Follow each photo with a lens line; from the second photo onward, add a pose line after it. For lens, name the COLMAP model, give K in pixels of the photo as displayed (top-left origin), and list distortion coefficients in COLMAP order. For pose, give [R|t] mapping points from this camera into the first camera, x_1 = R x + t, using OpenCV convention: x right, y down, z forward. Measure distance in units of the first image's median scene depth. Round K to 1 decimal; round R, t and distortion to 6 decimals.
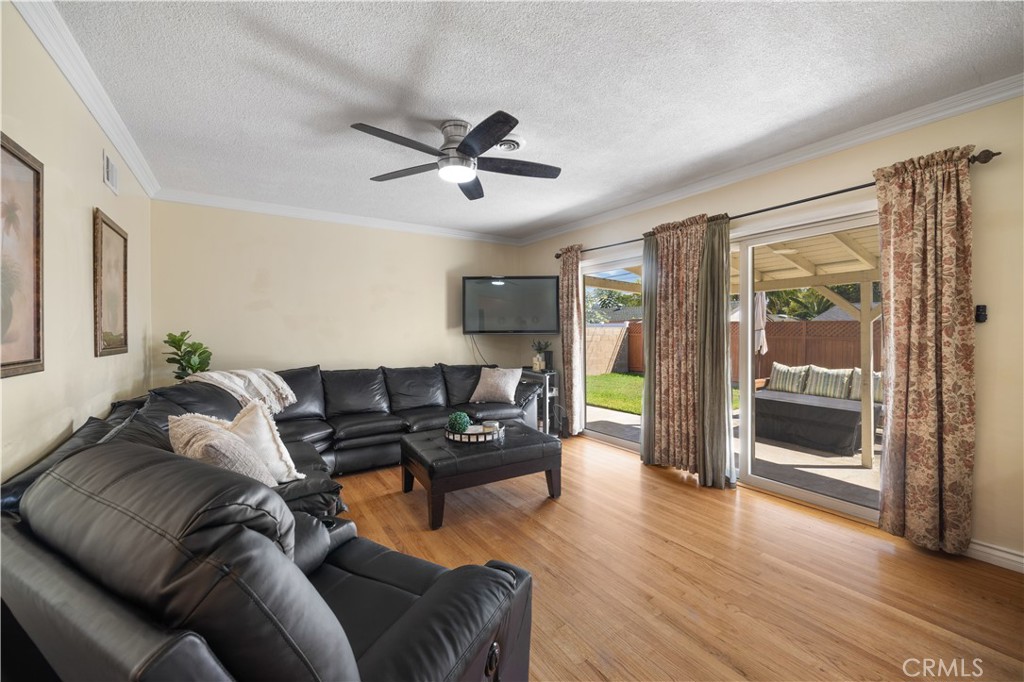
lens RADIAL K [[401.1, 0, 514.6], [0, 401.1, 333.6], [0, 0, 1]] dist [-0.008378, 0.000010]
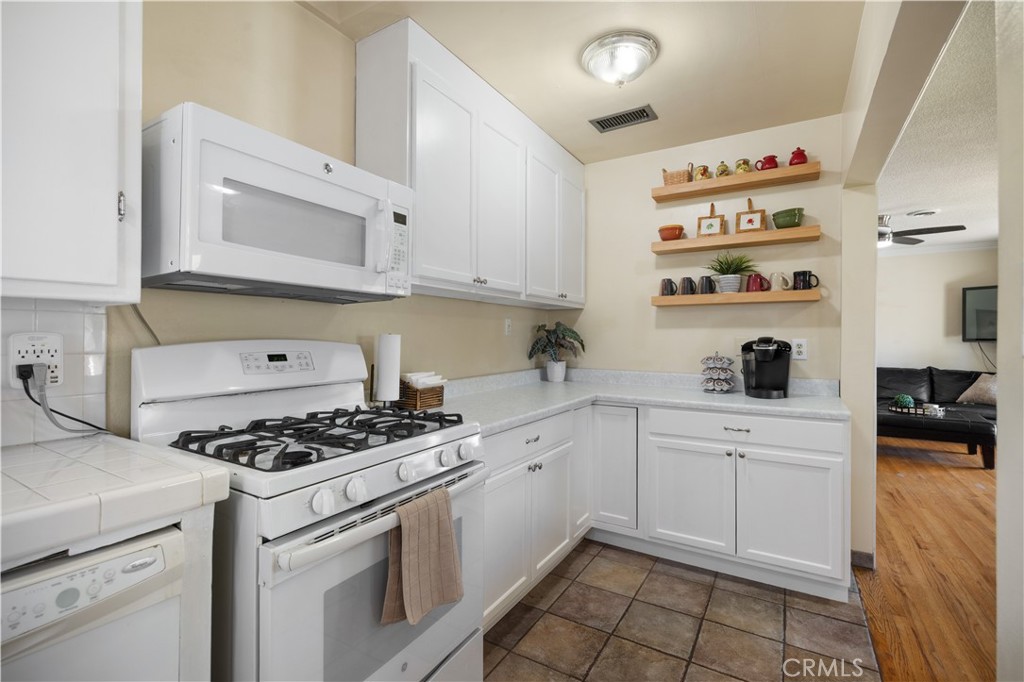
lens RADIAL K [[459.6, 0, 513.6], [0, 459.6, 335.1], [0, 0, 1]] dist [-0.001441, -0.000404]
pose [[0.421192, 0.001421, -0.906971, 0.573664], [-0.016432, 0.999847, -0.006064, 0.013368], [0.906823, 0.017458, 0.421150, -0.722219]]
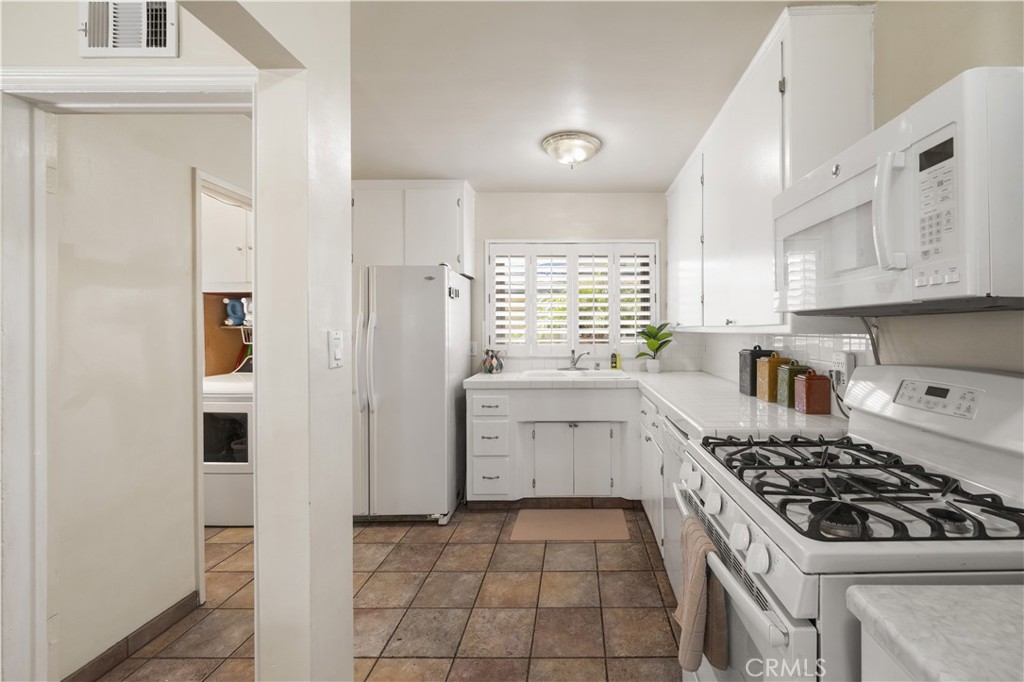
lens RADIAL K [[423.9, 0, 580.4], [0, 423.9, 329.1], [0, 0, 1]] dist [-0.004891, 0.000661]
pose [[-0.835642, 0.007101, 0.549229, 0.183782], [0.011657, 0.999920, 0.004808, -0.012208], [-0.549151, 0.010420, -0.835658, -0.376790]]
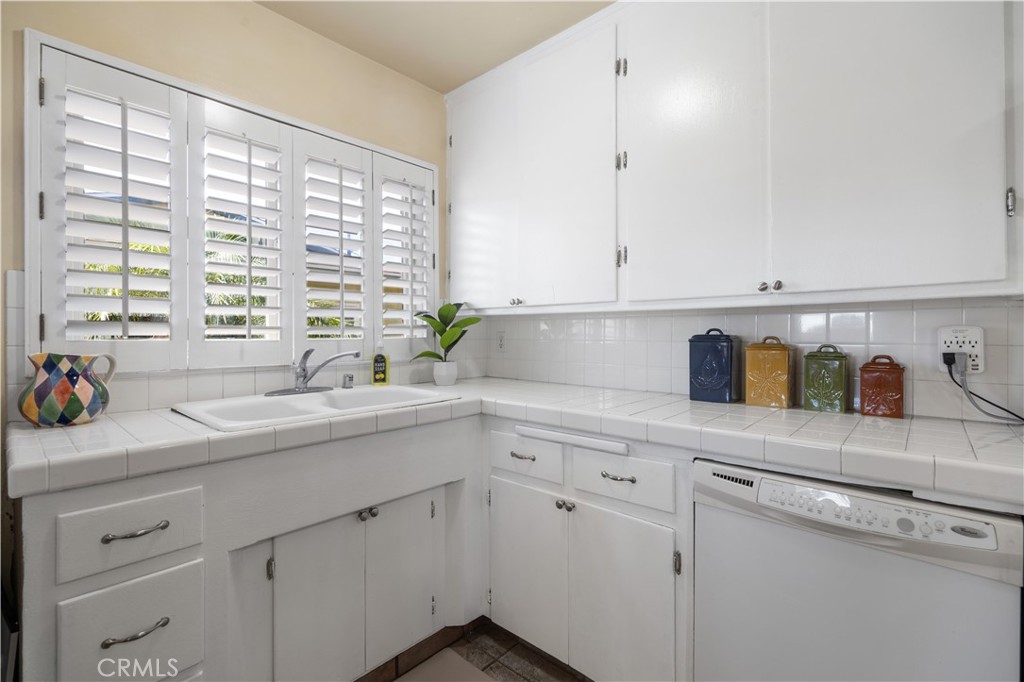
lens RADIAL K [[459.6, 0, 511.3], [0, 459.6, 331.7], [0, 0, 1]] dist [-0.001441, -0.000404]
pose [[-0.971038, 0.005521, -0.238863, 0.592454], [0.004002, 0.999969, 0.006840, 0.015201], [0.238893, 0.005686, -0.971029, -0.622137]]
